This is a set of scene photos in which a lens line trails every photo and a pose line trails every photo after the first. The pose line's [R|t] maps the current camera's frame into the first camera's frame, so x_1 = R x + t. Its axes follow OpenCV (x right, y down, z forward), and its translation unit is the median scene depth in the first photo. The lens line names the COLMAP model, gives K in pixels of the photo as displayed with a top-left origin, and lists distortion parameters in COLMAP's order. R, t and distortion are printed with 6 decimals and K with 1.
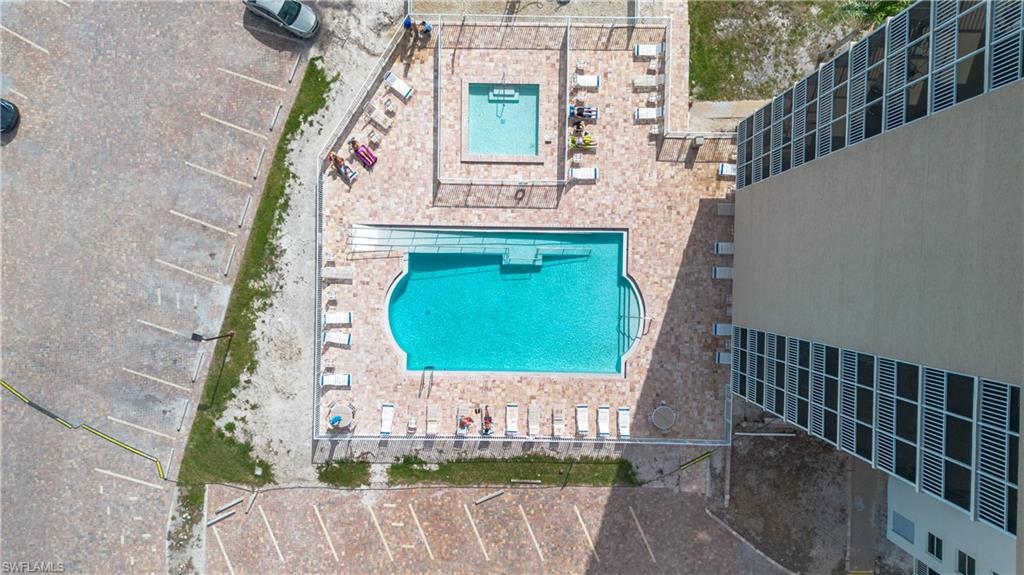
lens RADIAL K [[735.9, 0, 506.7], [0, 735.9, 284.6], [0, 0, 1]] dist [0.078546, -0.087454]
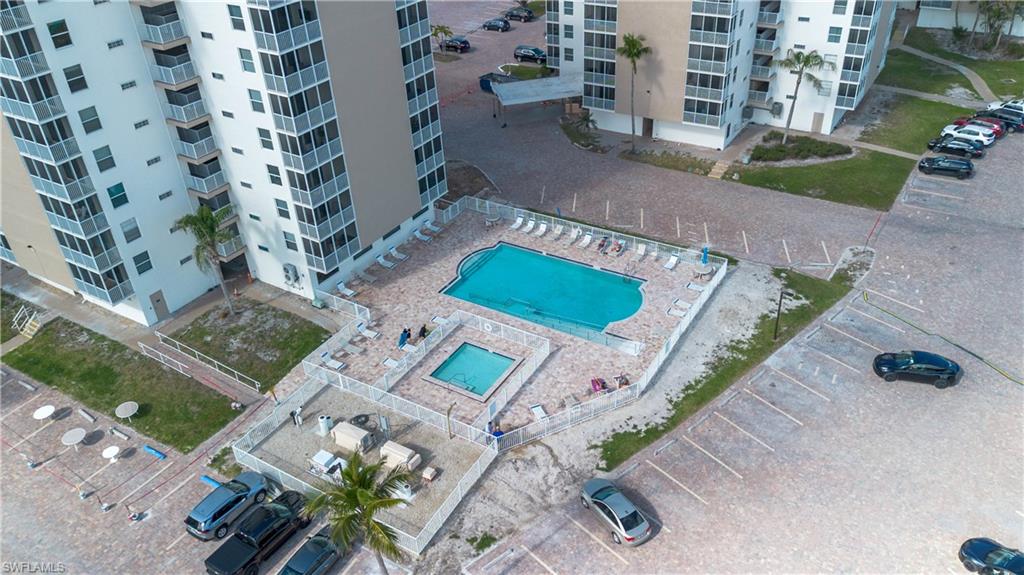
lens RADIAL K [[788.9, 0, 515.6], [0, 788.9, 286.4], [0, 0, 1]] dist [0.099524, -0.143485]
pose [[-0.860781, -0.242002, 0.447762, -0.557652], [0.506210, -0.498630, 0.703647, -0.957574], [0.052984, 0.832348, 0.551715, 0.239062]]
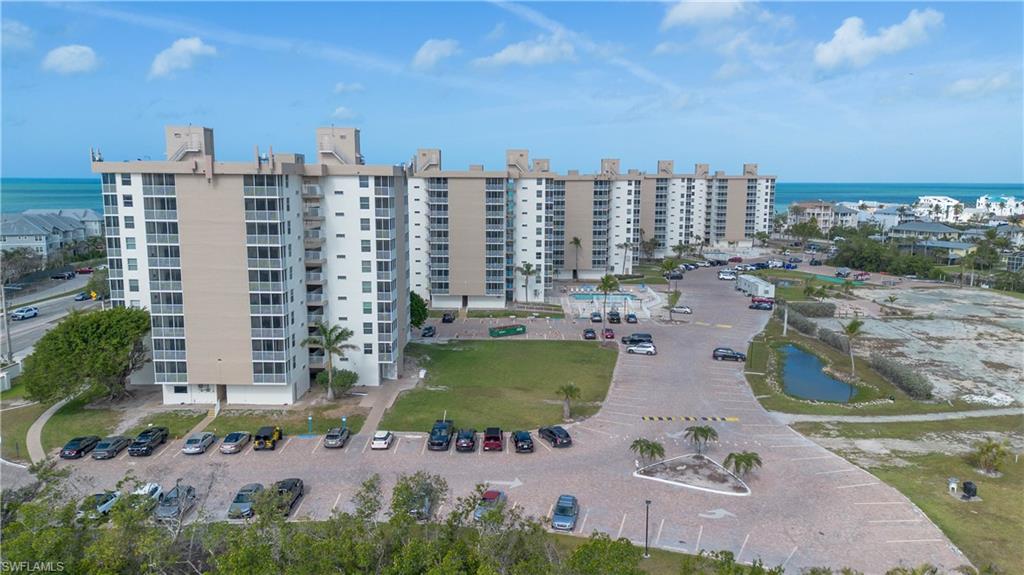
lens RADIAL K [[735.9, 0, 506.7], [0, 735.9, 284.6], [0, 0, 1]] dist [0.078546, -0.087454]
pose [[-0.999996, -0.002690, 0.000667, 0.509927], [0.001067, -0.151477, 0.988460, -3.737002], [-0.002558, 0.988457, 0.151479, 0.353421]]
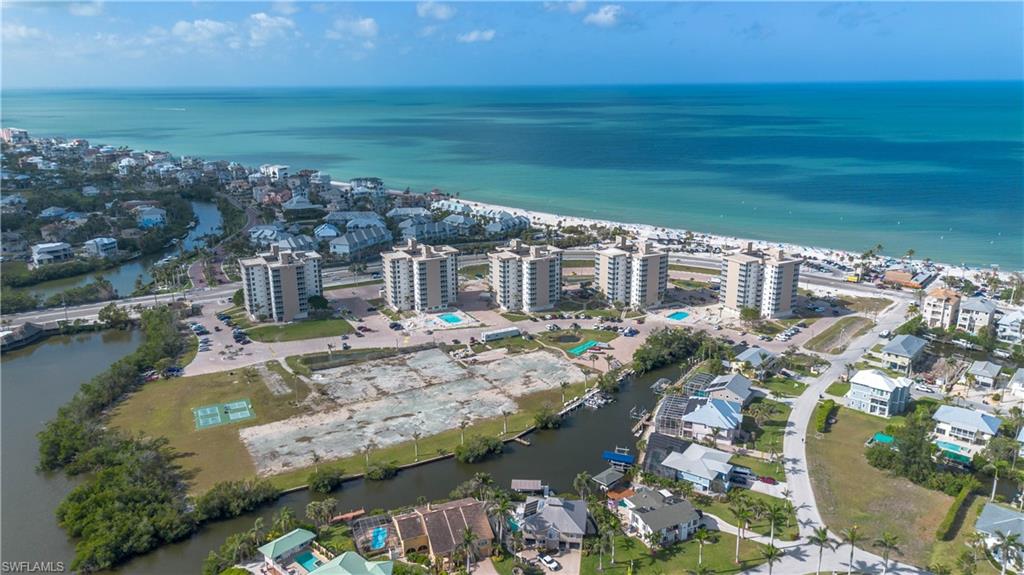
lens RADIAL K [[735.9, 0, 506.7], [0, 735.9, 284.6], [0, 0, 1]] dist [0.078546, -0.087454]
pose [[-0.483662, -0.223690, 0.846188, -7.101492], [0.874959, -0.148680, 0.460804, -3.120740], [0.022734, 0.963253, 0.267631, -1.531219]]
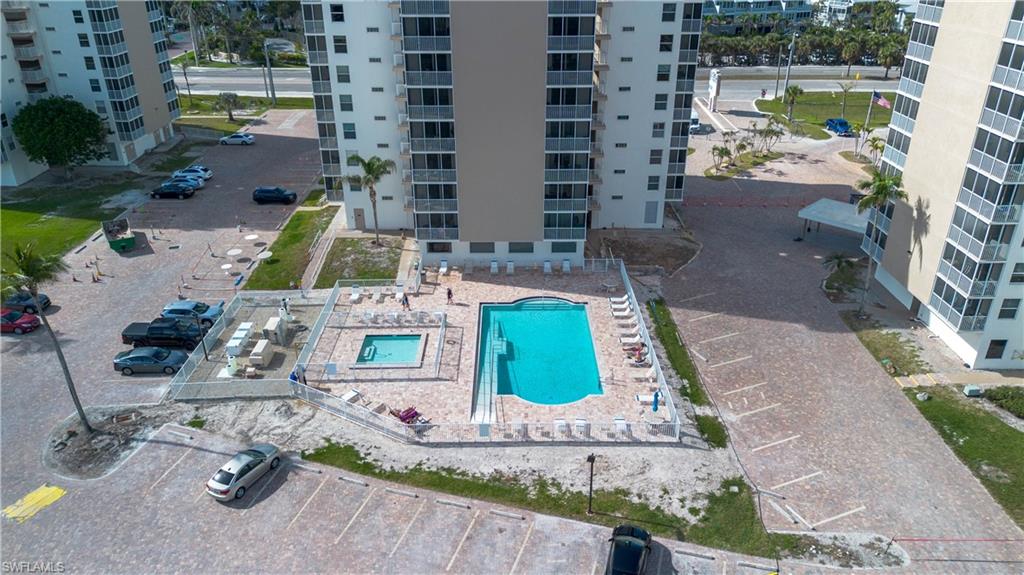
lens RADIAL K [[735.9, 0, 506.7], [0, 735.9, 284.6], [0, 0, 1]] dist [0.078546, -0.087454]
pose [[-0.013969, -0.430171, 0.902639, -1.059691], [0.999793, -0.019358, 0.006247, -0.032979], [0.014786, 0.902540, 0.430353, 0.370426]]
